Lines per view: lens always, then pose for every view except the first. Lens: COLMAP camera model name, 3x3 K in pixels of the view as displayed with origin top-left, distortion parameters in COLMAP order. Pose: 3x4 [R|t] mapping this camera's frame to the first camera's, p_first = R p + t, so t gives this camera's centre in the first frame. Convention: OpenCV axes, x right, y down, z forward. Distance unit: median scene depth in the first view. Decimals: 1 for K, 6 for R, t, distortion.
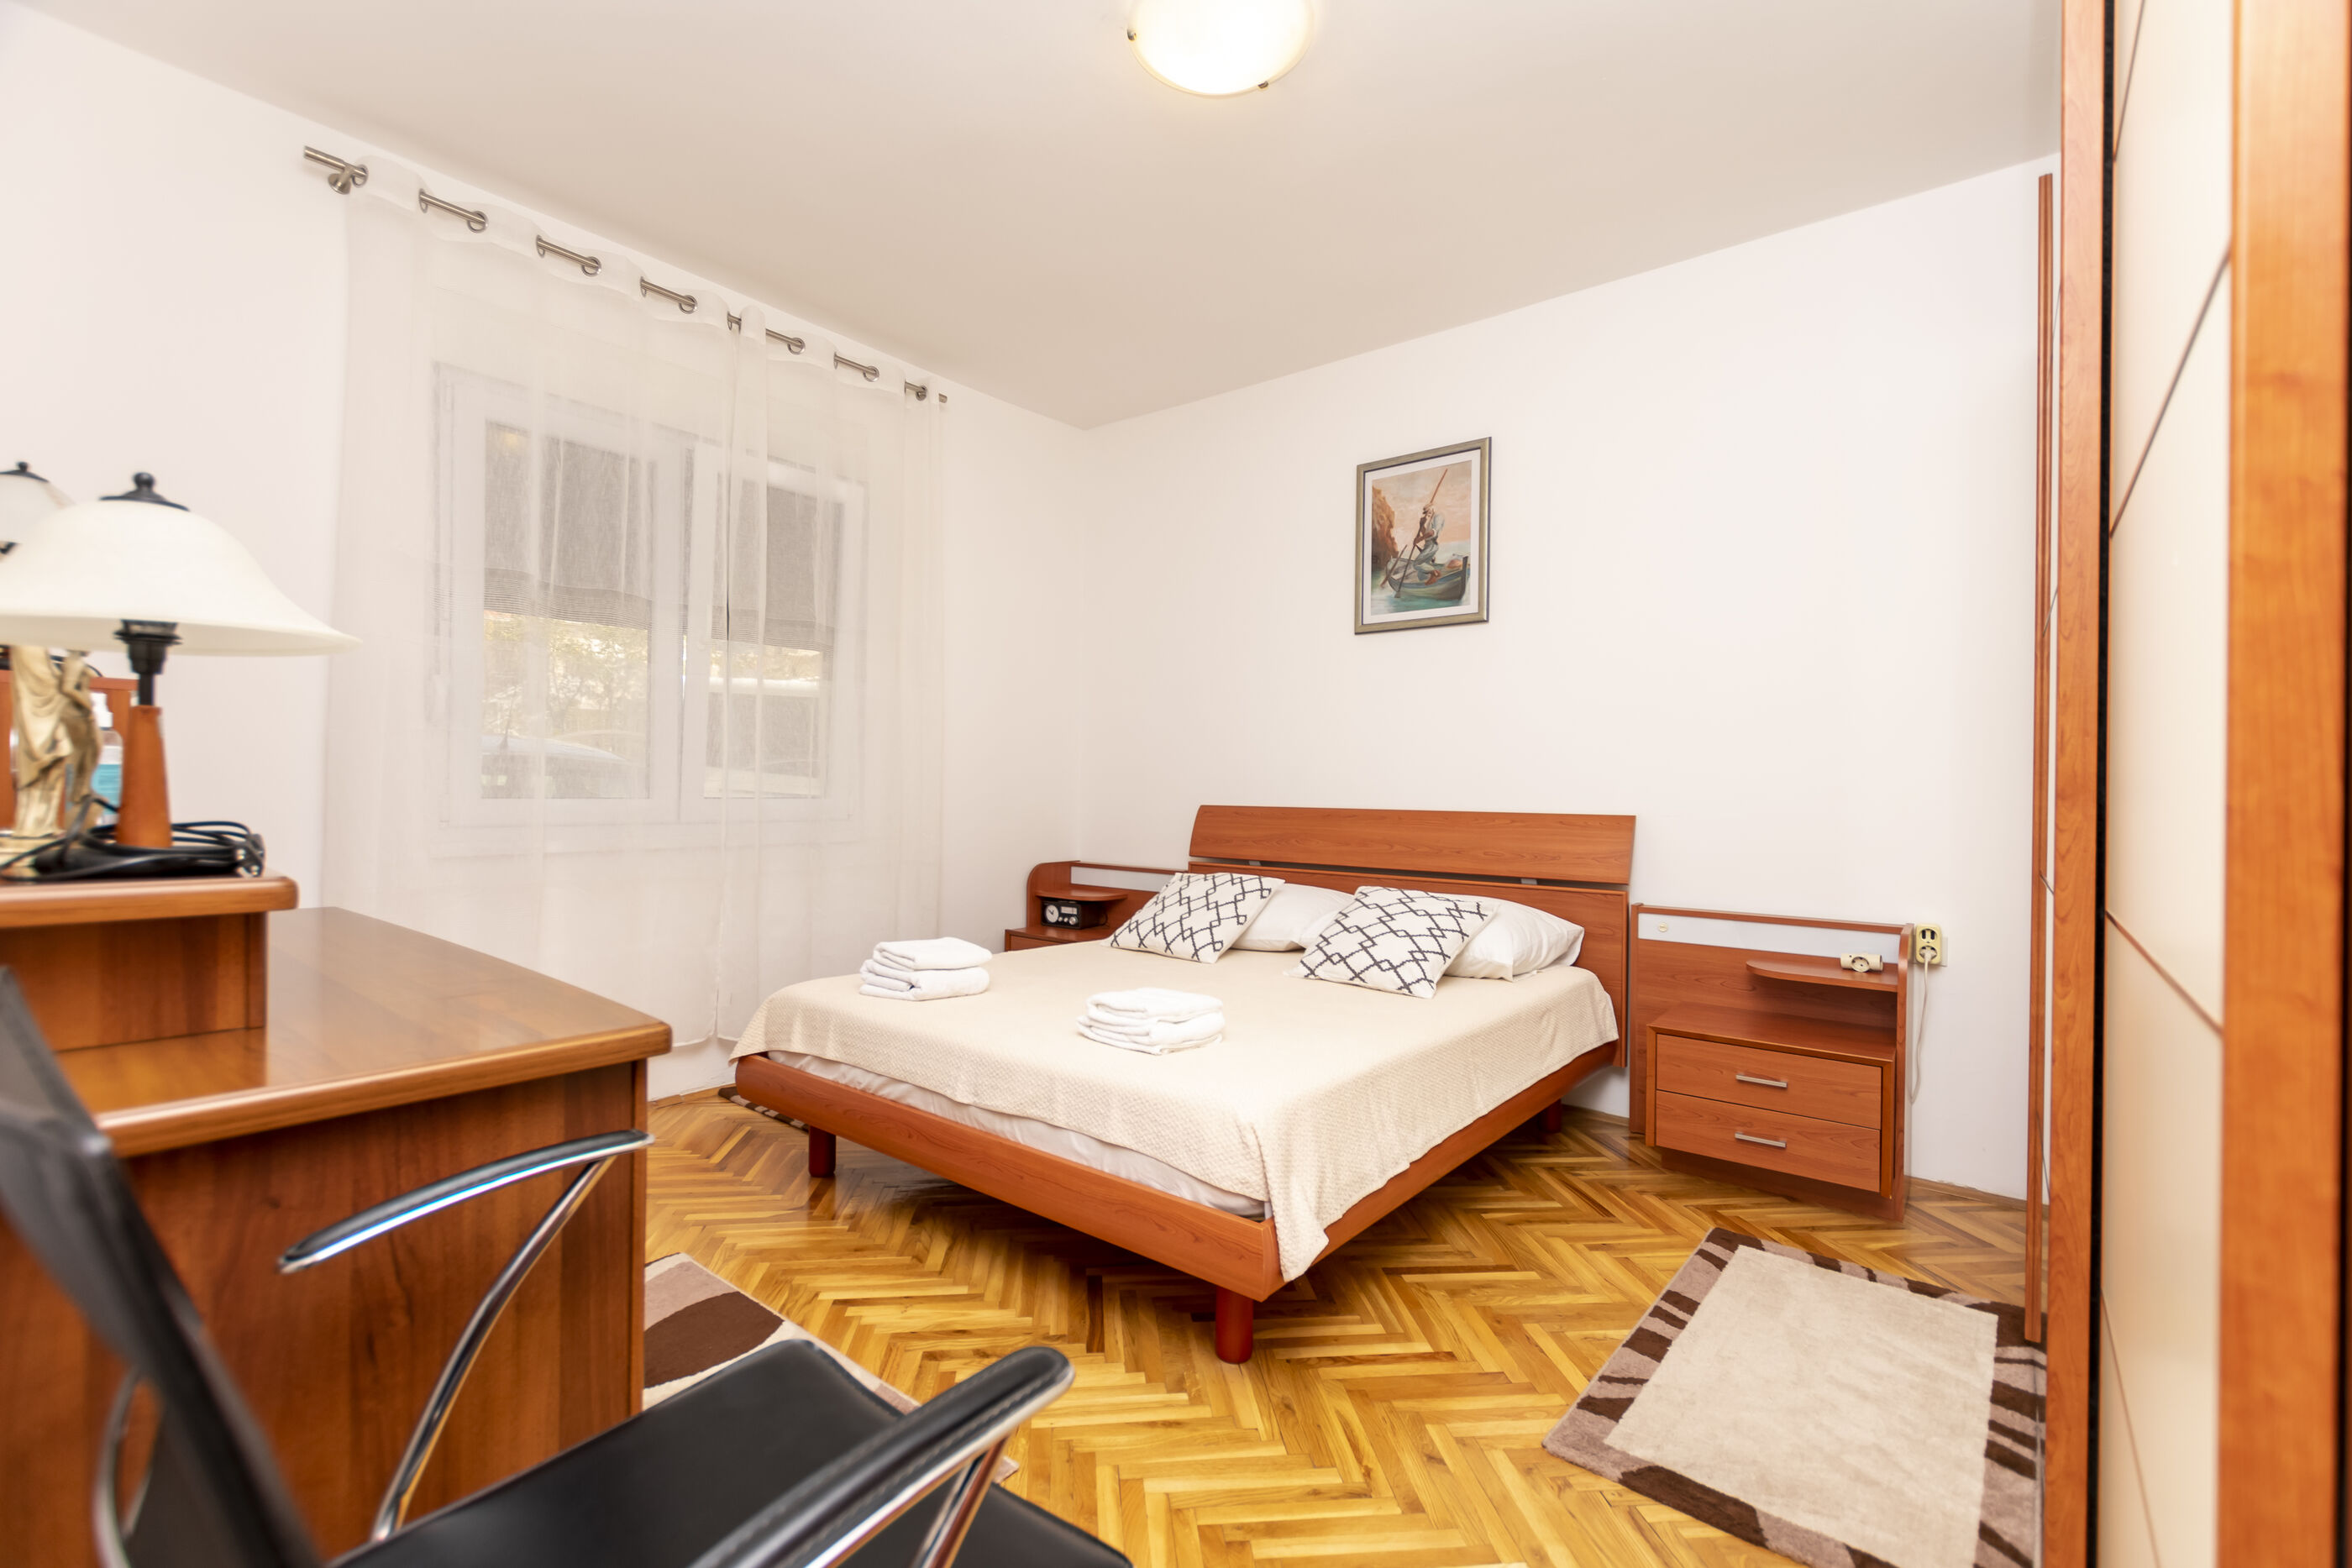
lens RADIAL K [[1018.8, 0, 1171.1], [0, 1018.8, 779.4], [0, 0, 1]] dist [0.001152, -0.000593]
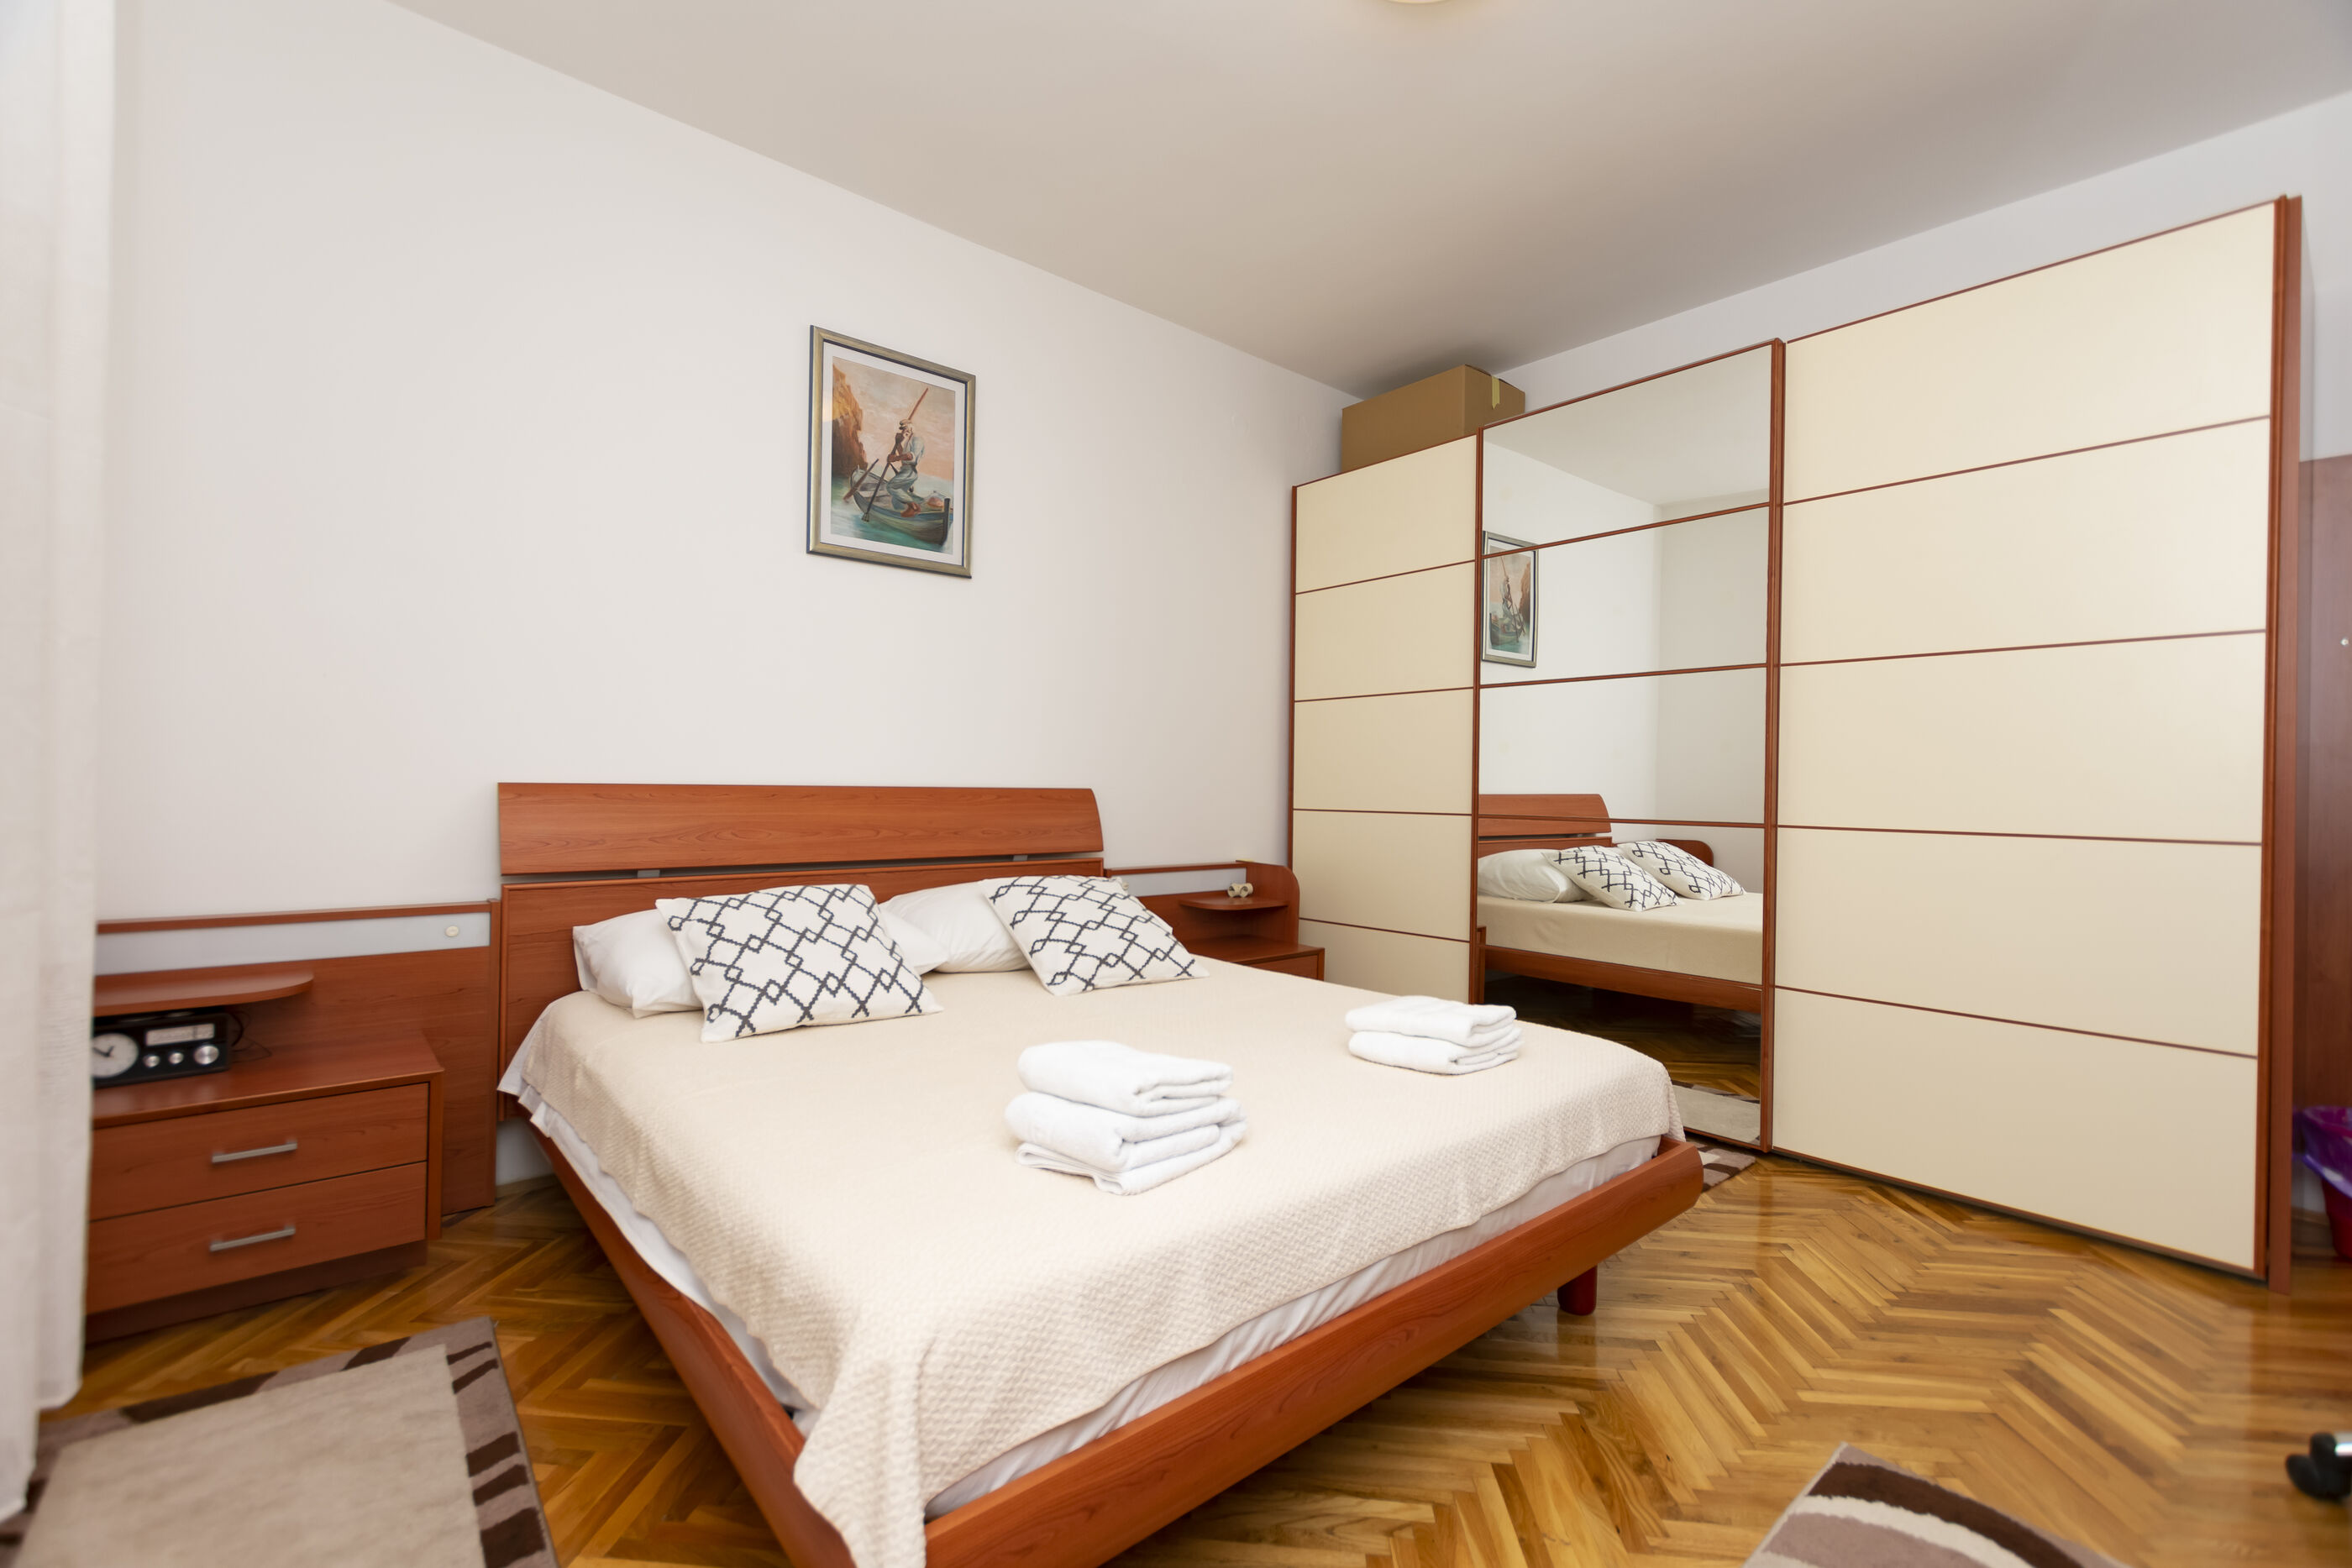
lens RADIAL K [[1018.8, 0, 1183.6], [0, 1018.8, 777.7], [0, 0, 1]] dist [0.001152, -0.000593]
pose [[0.188713, -0.006120, 0.982013, -0.524166], [-0.021174, 0.999723, 0.010299, 0.009417], [-0.981804, -0.022737, 0.188531, 0.610668]]
